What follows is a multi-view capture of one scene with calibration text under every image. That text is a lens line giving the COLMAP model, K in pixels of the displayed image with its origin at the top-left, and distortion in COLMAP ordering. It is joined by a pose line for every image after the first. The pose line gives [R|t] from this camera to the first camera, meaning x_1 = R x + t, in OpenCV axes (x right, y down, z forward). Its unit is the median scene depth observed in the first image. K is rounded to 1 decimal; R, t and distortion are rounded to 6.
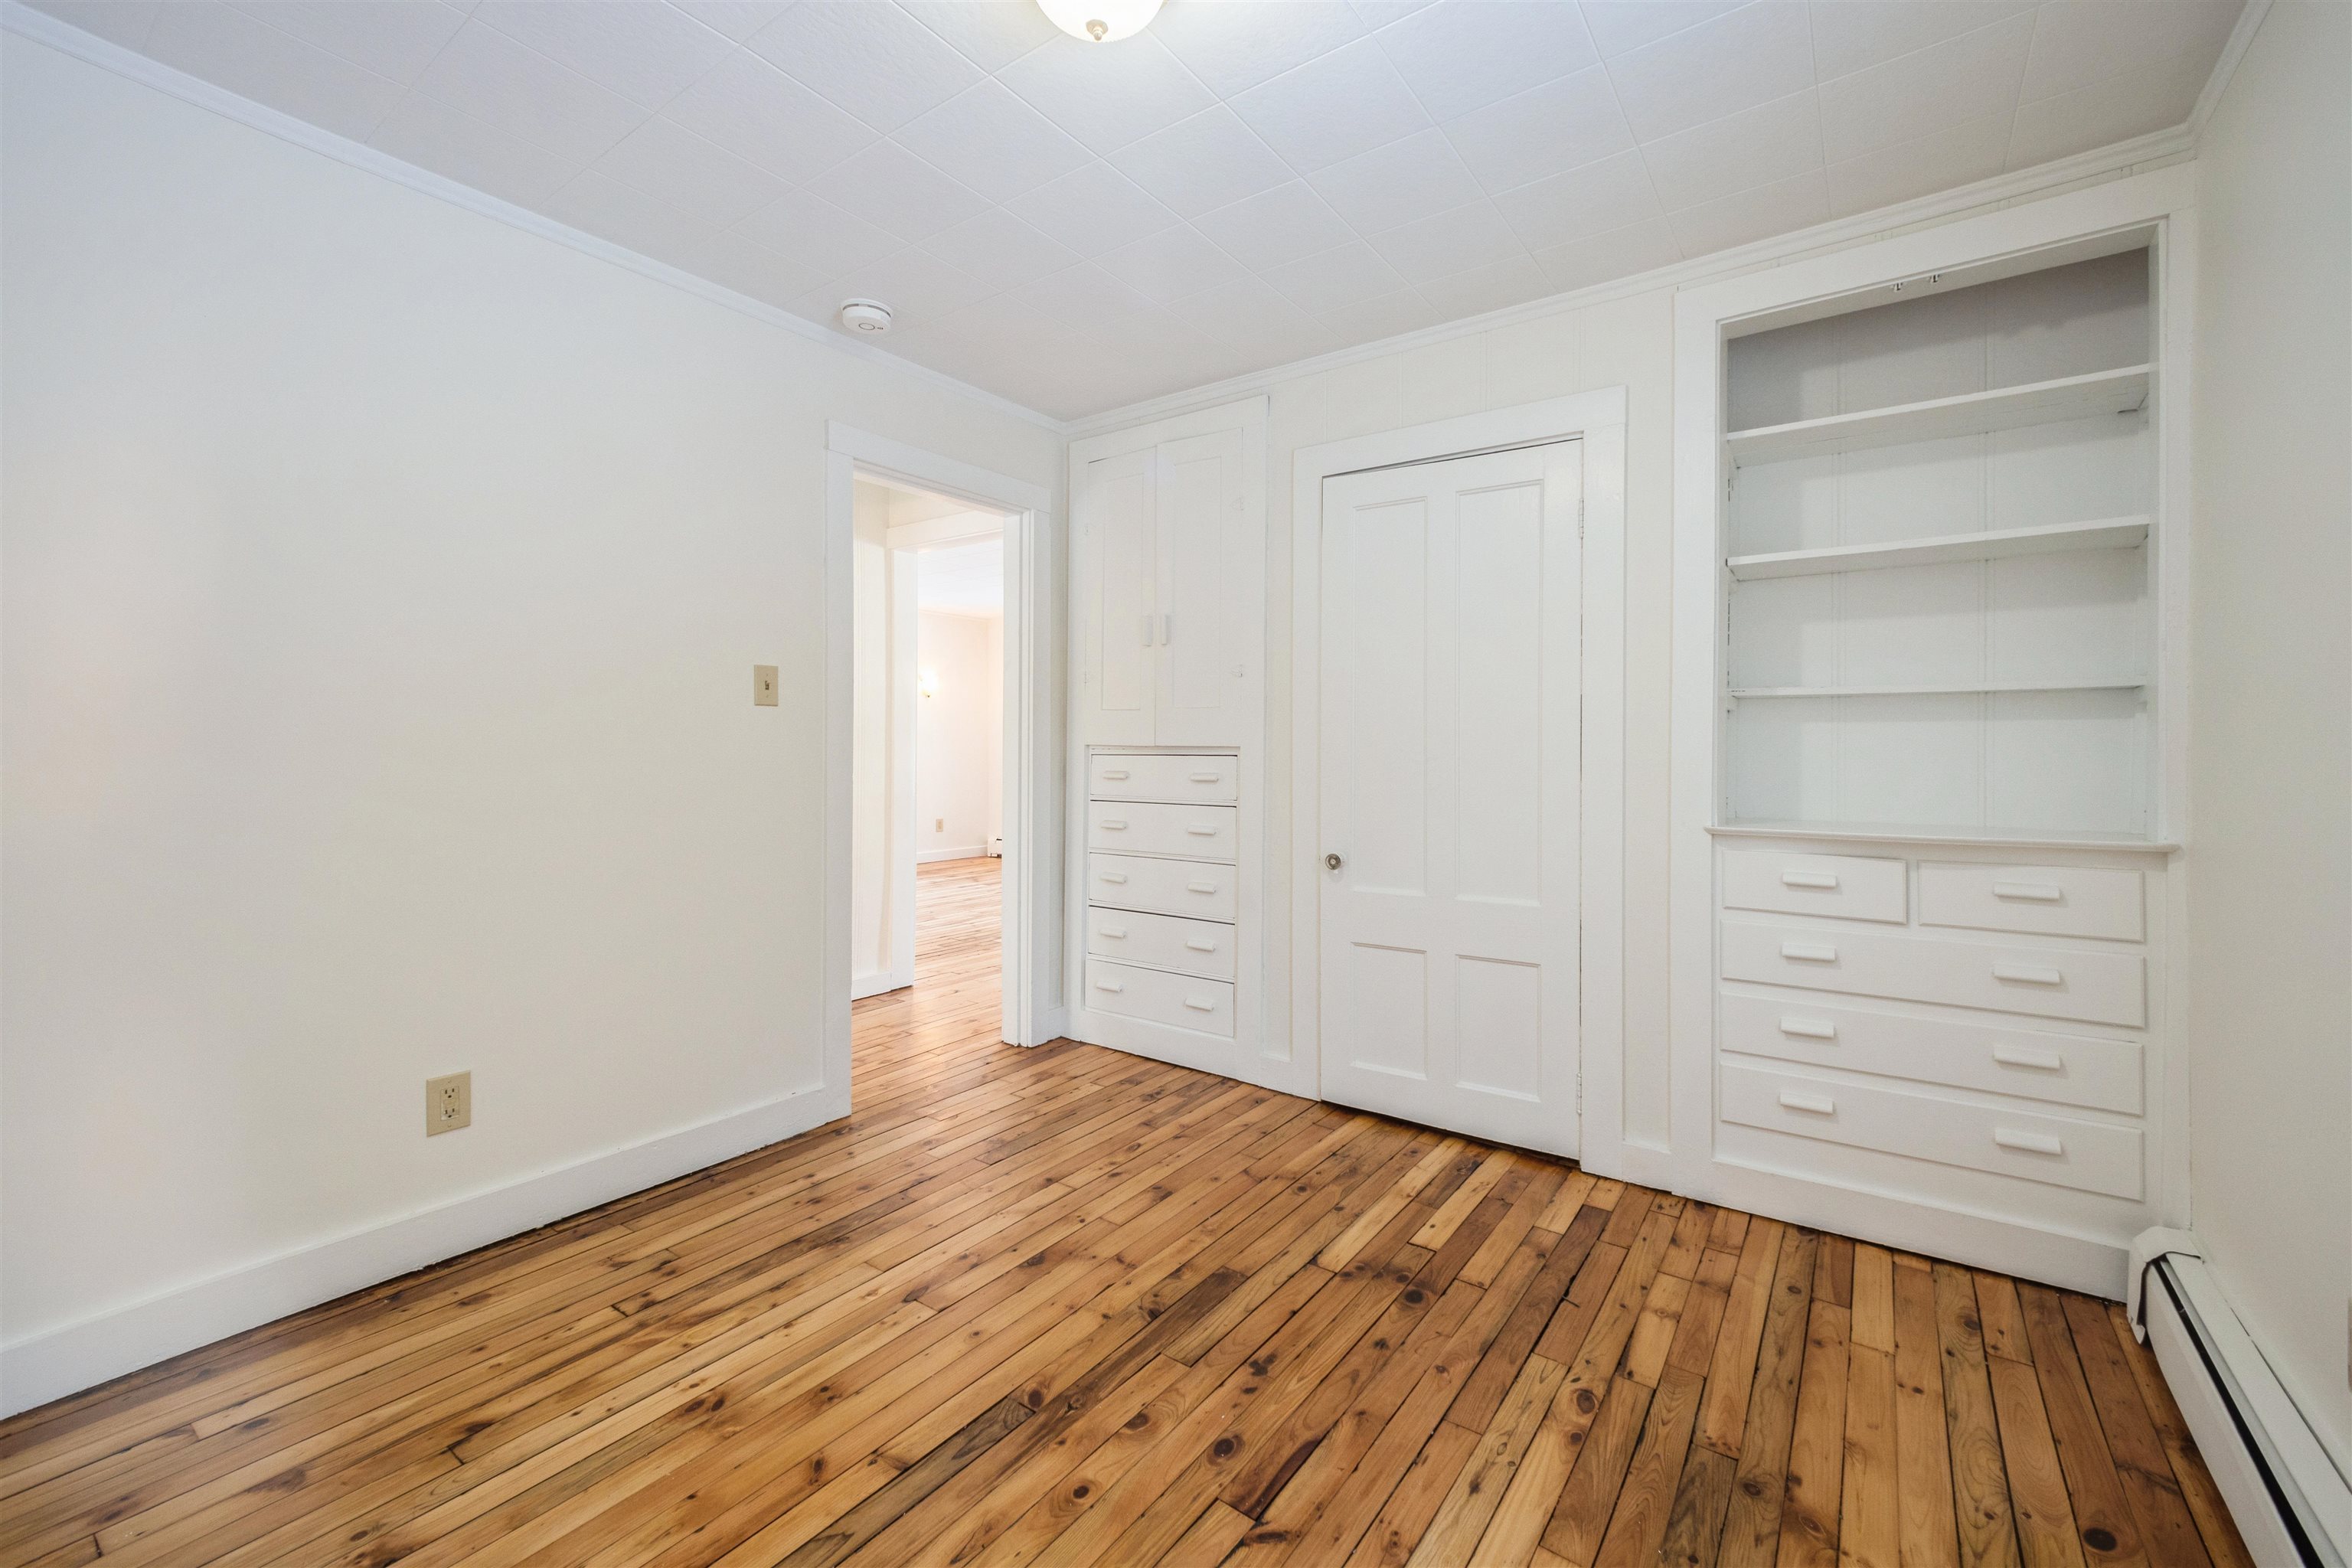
lens RADIAL K [[961.2, 0, 1173.6], [0, 961.2, 743.5], [0, 0, 1]] dist [0.001341, -0.000185]
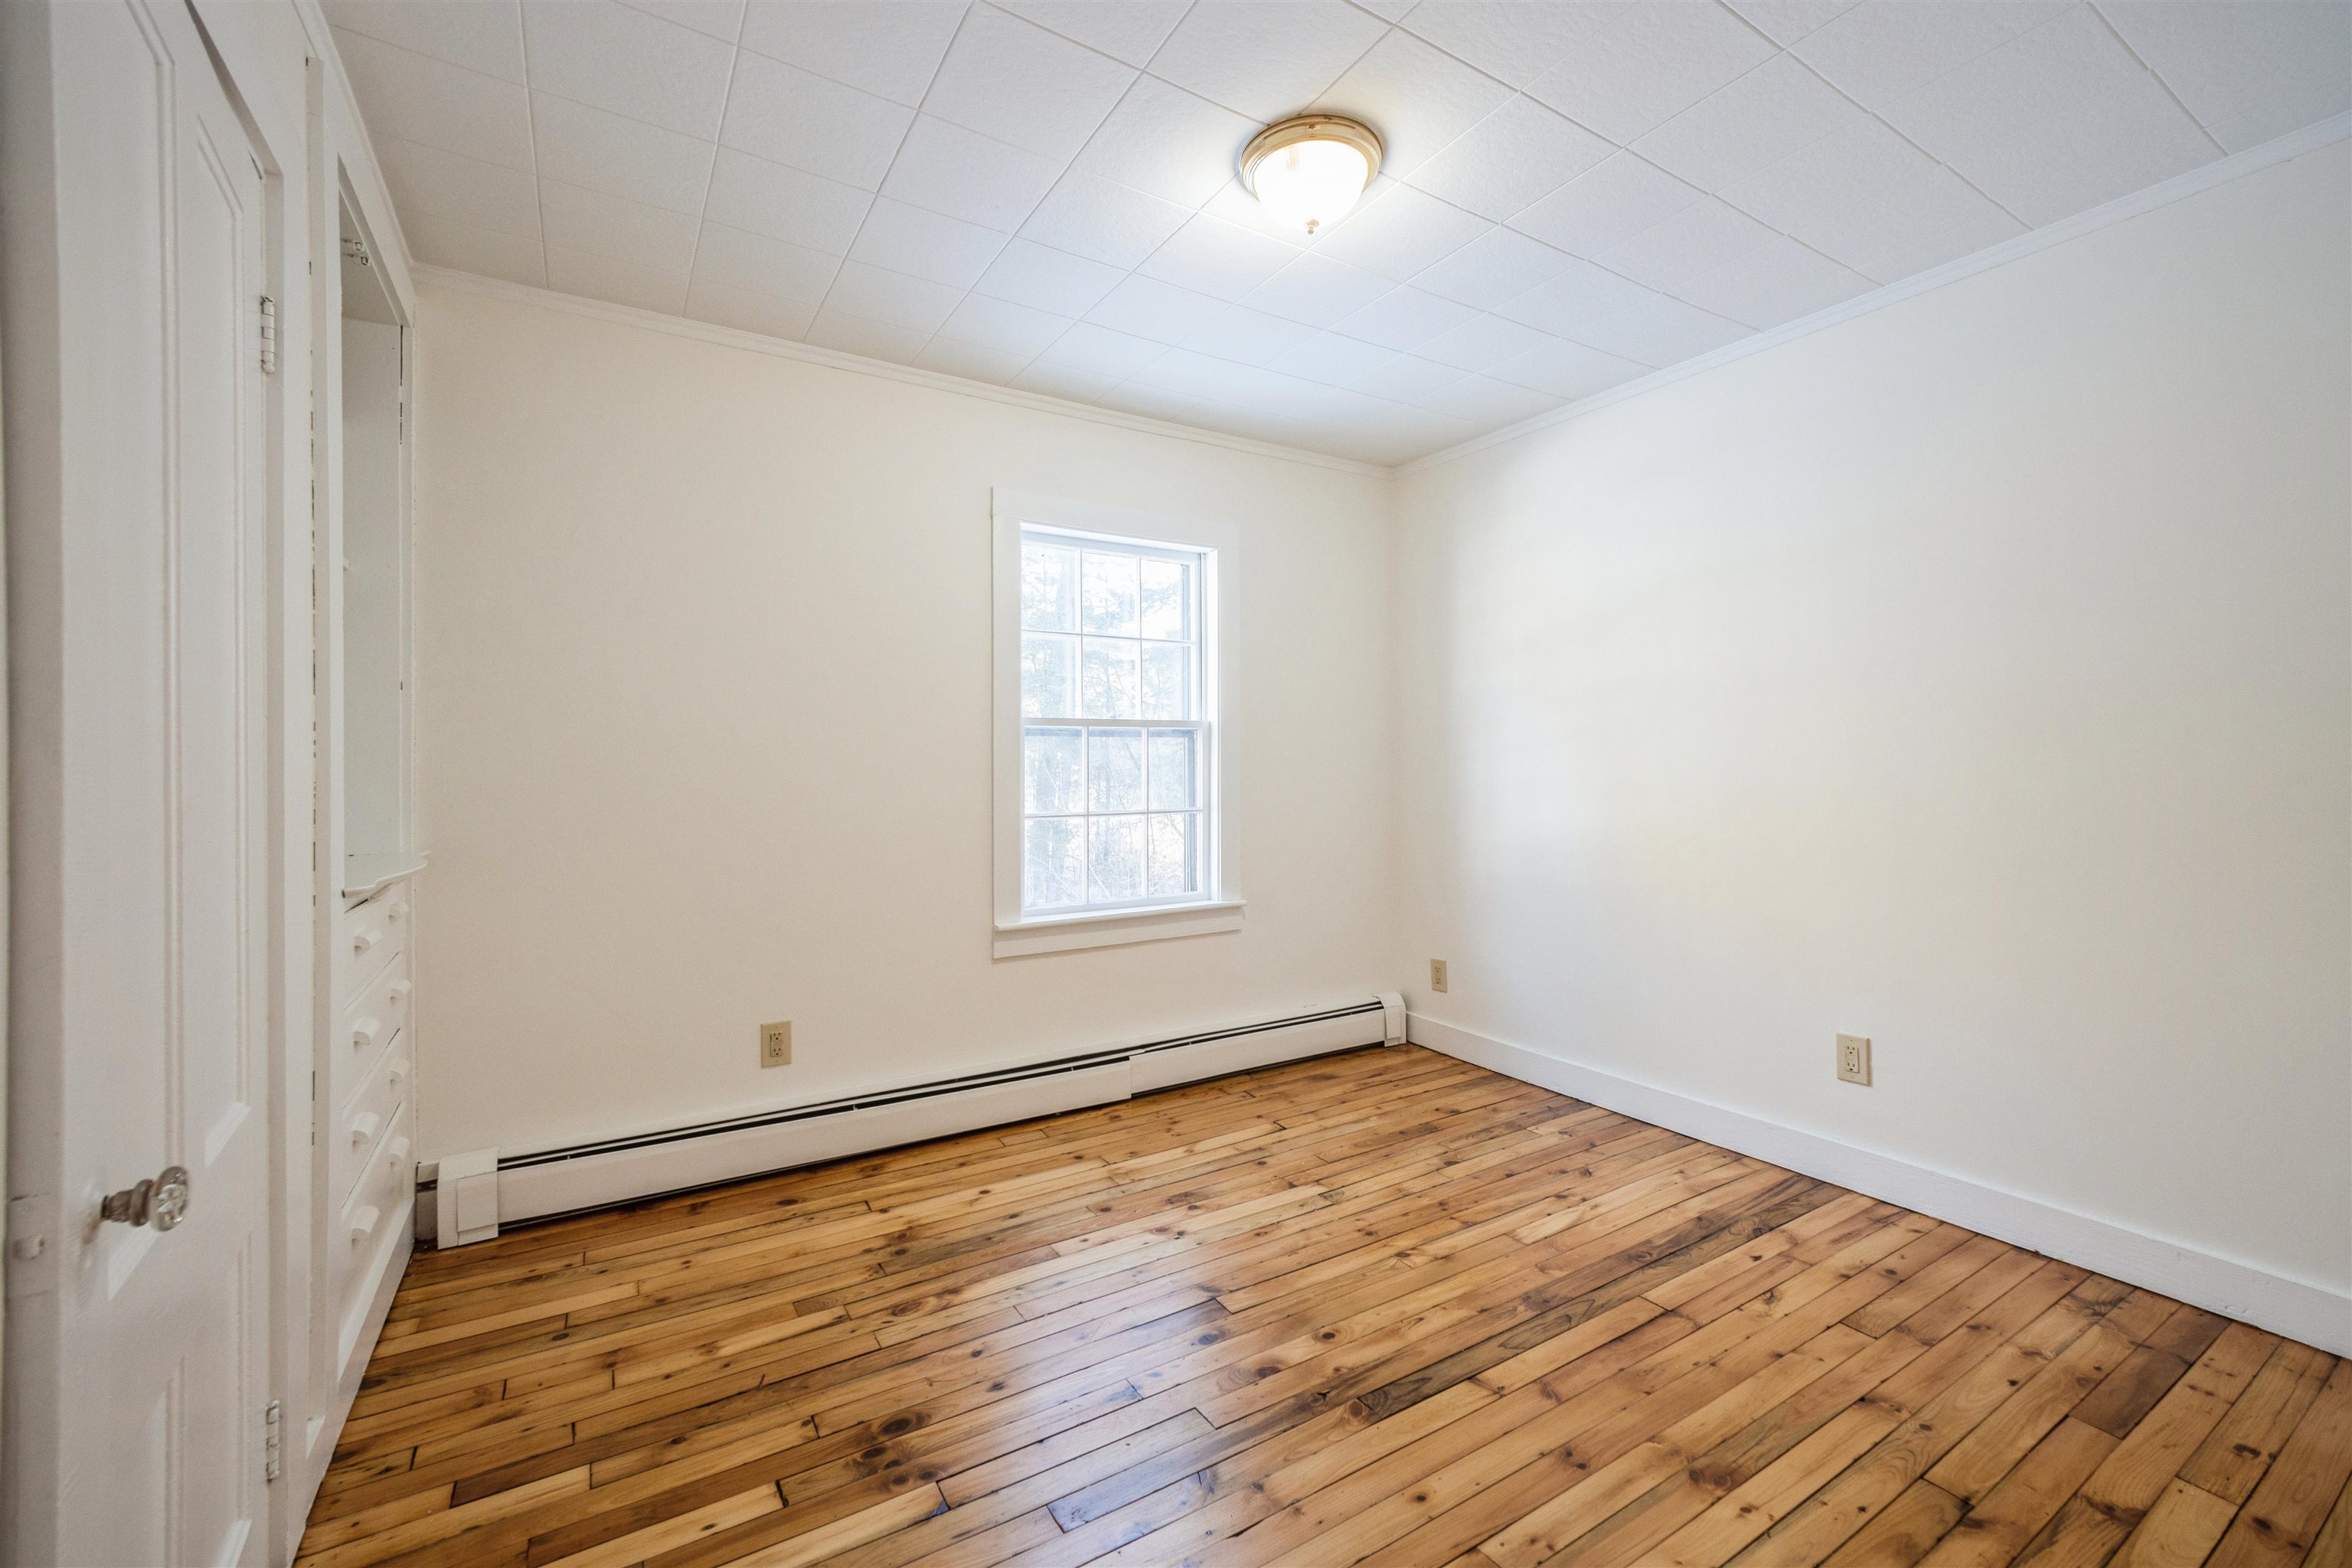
lens RADIAL K [[970.0, 0, 1184.2], [0, 970.0, 769.2], [0, 0, 1]] dist [0.003067, -0.000810]
pose [[-0.928454, -0.002441, 0.371440, -0.291960], [-0.001116, 0.999992, 0.003781, -0.003872], [-0.371447, 0.003096, -0.928449, 1.664063]]
